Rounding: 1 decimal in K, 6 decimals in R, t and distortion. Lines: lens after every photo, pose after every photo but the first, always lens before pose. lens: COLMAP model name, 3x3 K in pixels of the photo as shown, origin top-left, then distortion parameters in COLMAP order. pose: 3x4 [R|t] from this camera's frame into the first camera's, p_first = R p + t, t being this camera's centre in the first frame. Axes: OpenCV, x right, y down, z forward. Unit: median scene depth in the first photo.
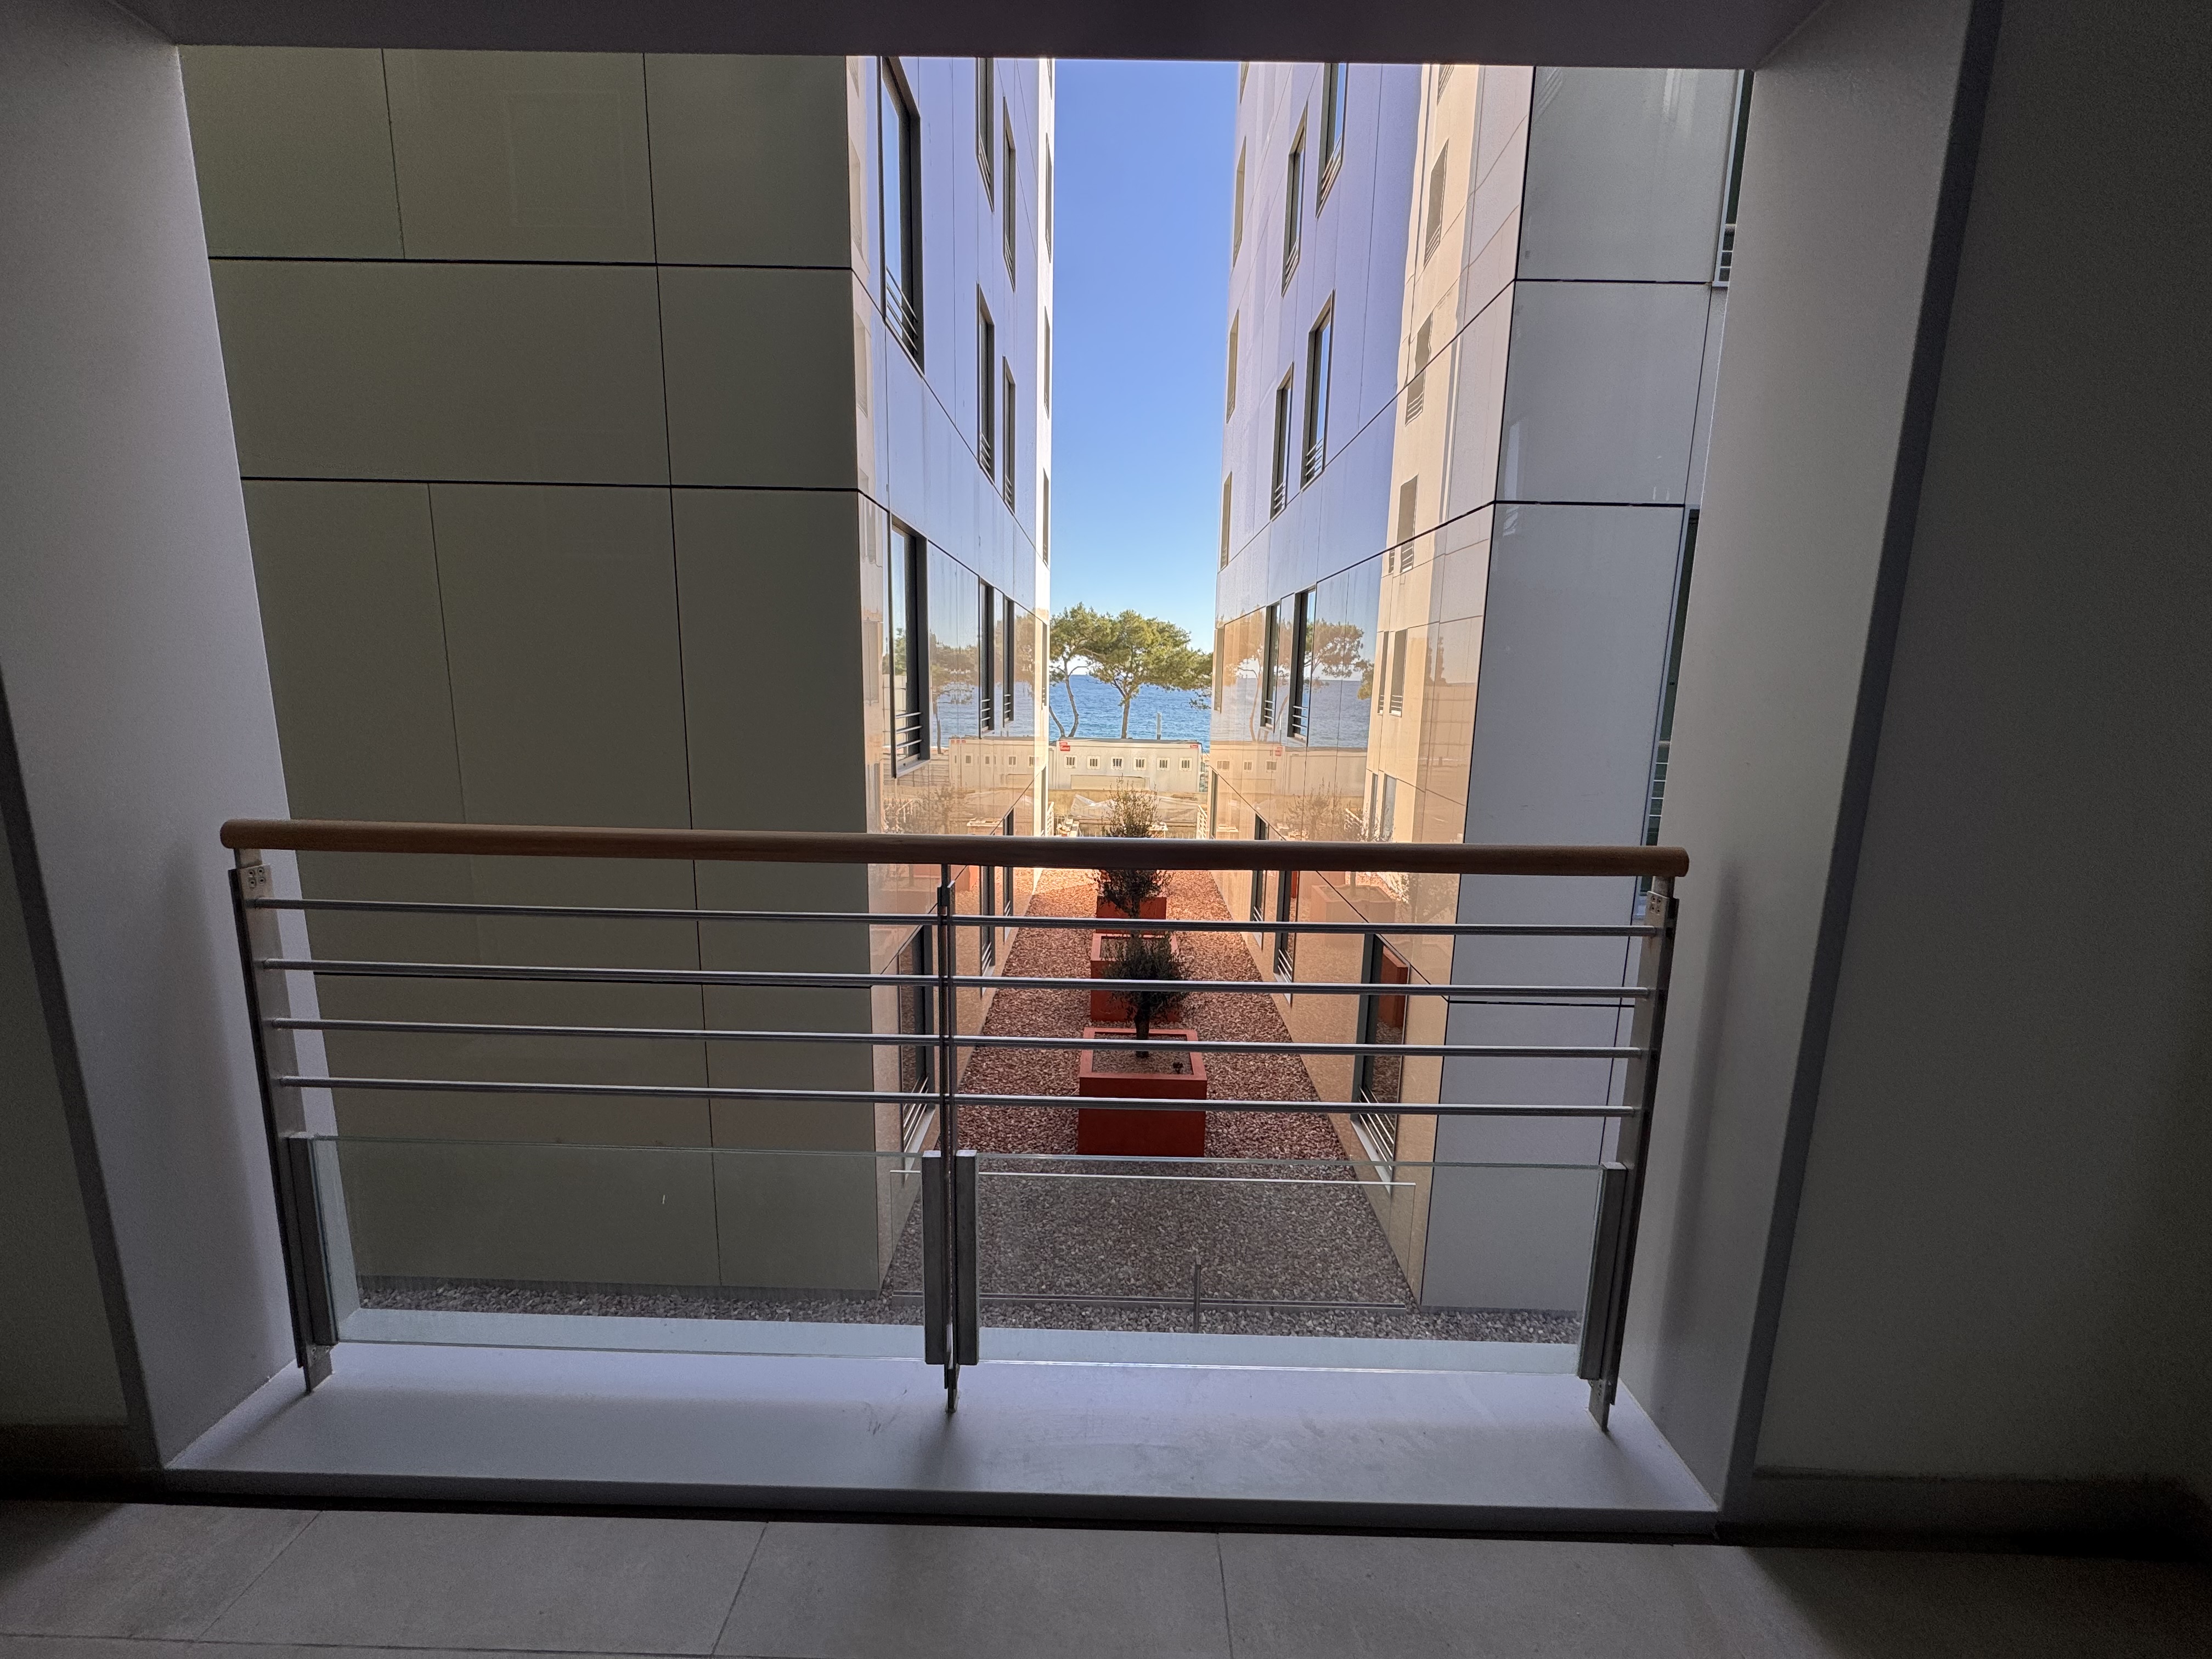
lens RADIAL K [[882.2, 0, 1106.0], [0, 882.2, 829.5], [0, 0, 1]] dist [-0.006908, -0.000200]
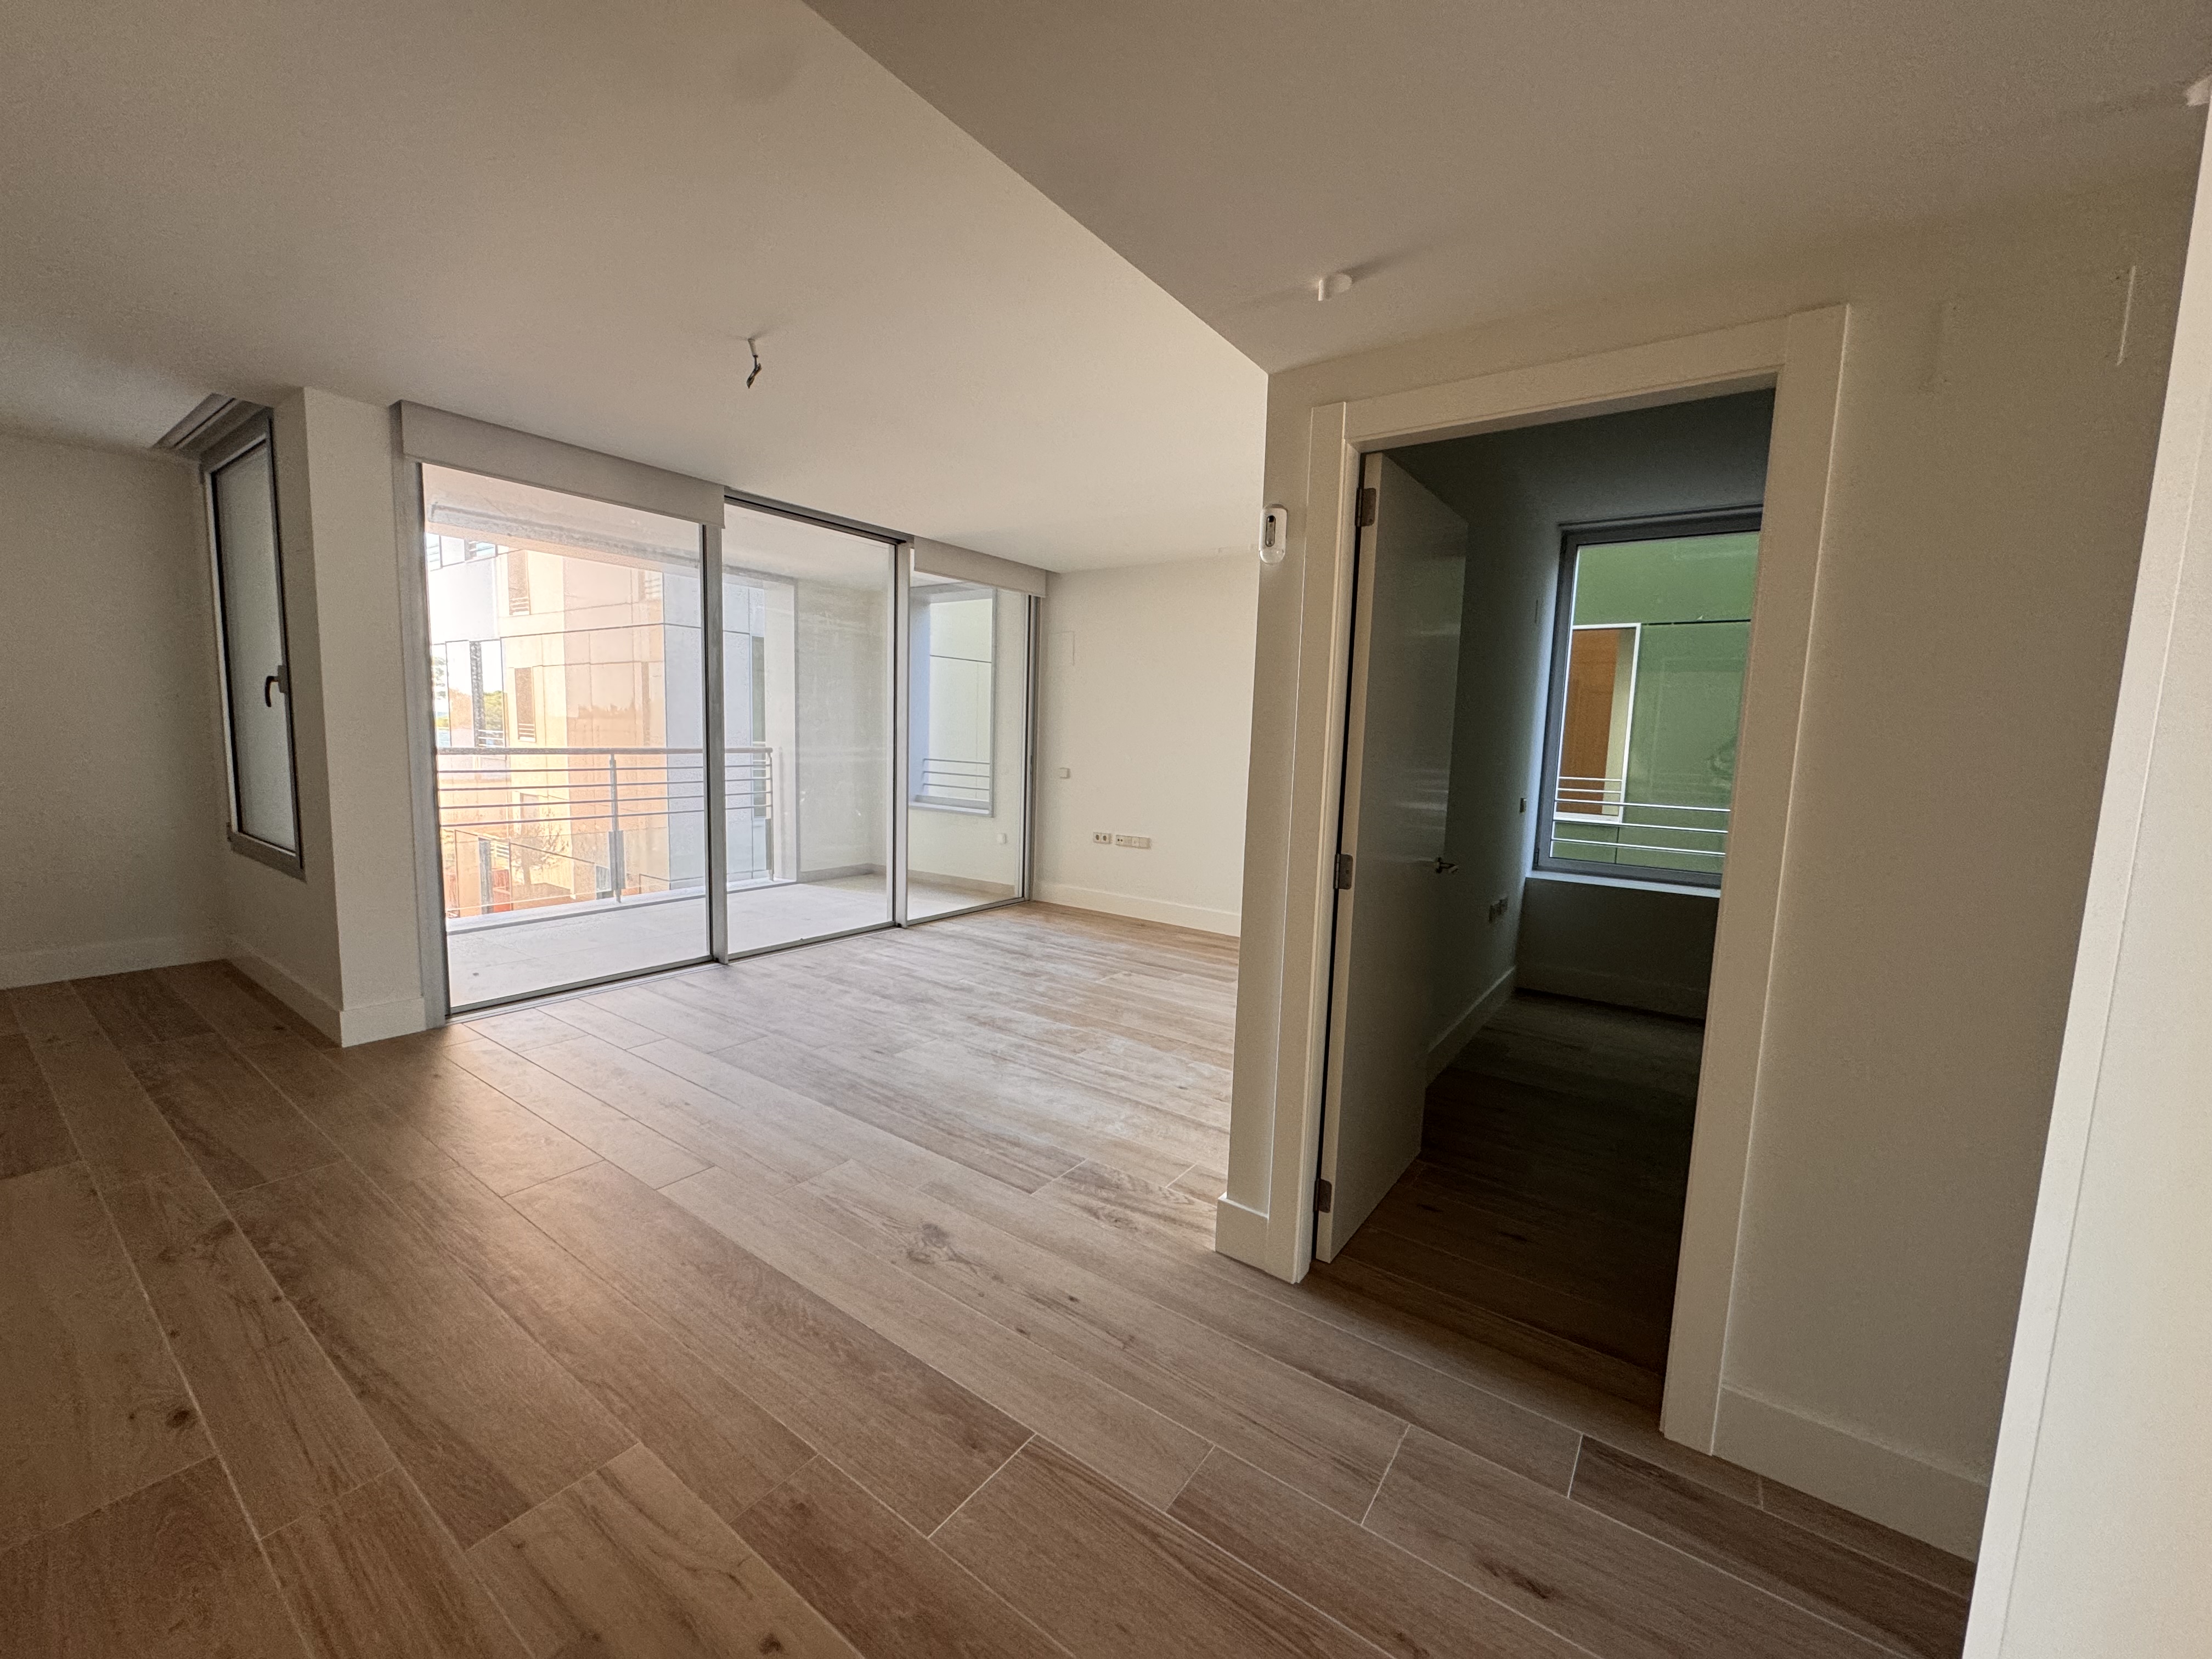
lens RADIAL K [[877.4, 0, 1100.4], [0, 877.4, 831.0], [0, 0, 1]] dist [-0.001533, -0.000023]
pose [[0.577186, -0.100549, 0.810399, -0.308117], [0.127567, 0.991309, 0.032138, 0.076652], [-0.806587, 0.084830, 0.584996, -0.443402]]
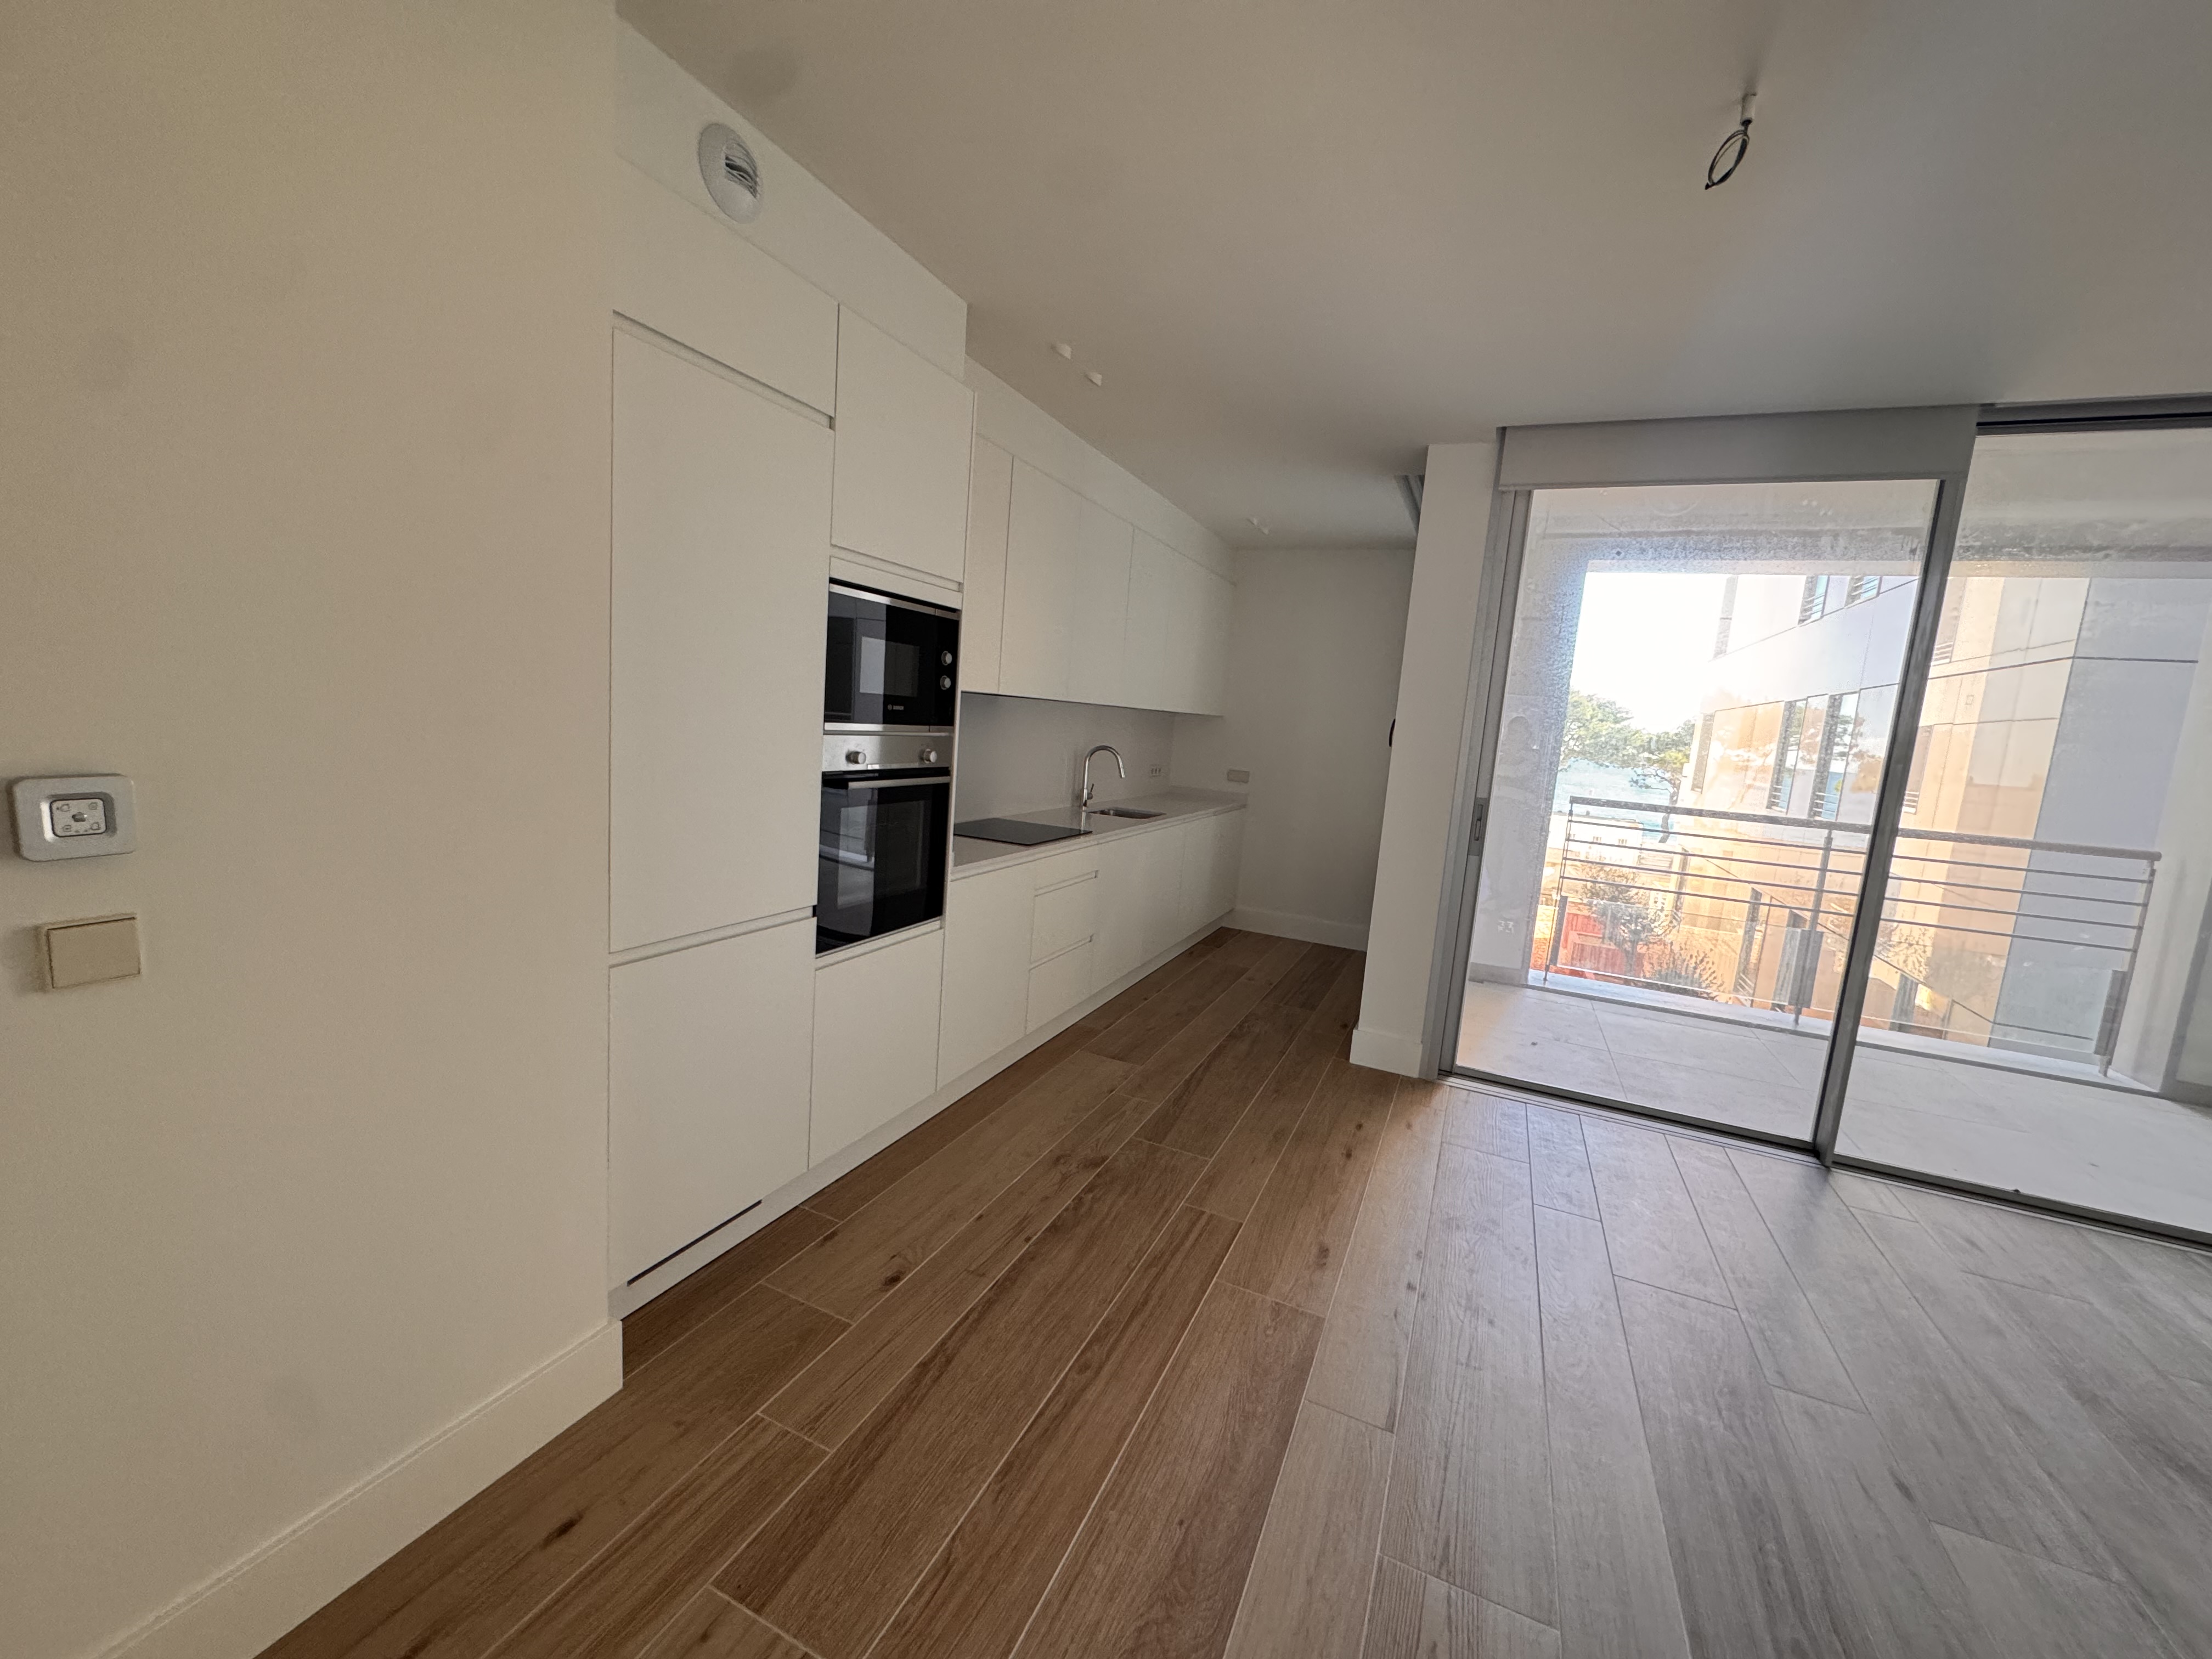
lens RADIAL K [[882.2, 0, 1106.0], [0, 882.2, 829.5], [0, 0, 1]] dist [-0.006908, -0.000200]
pose [[0.914721, 0.099756, -0.391580, -0.179453], [-0.124817, 0.991413, -0.039004, 0.065672], [0.384326, 0.084553, 0.919317, -0.385661]]
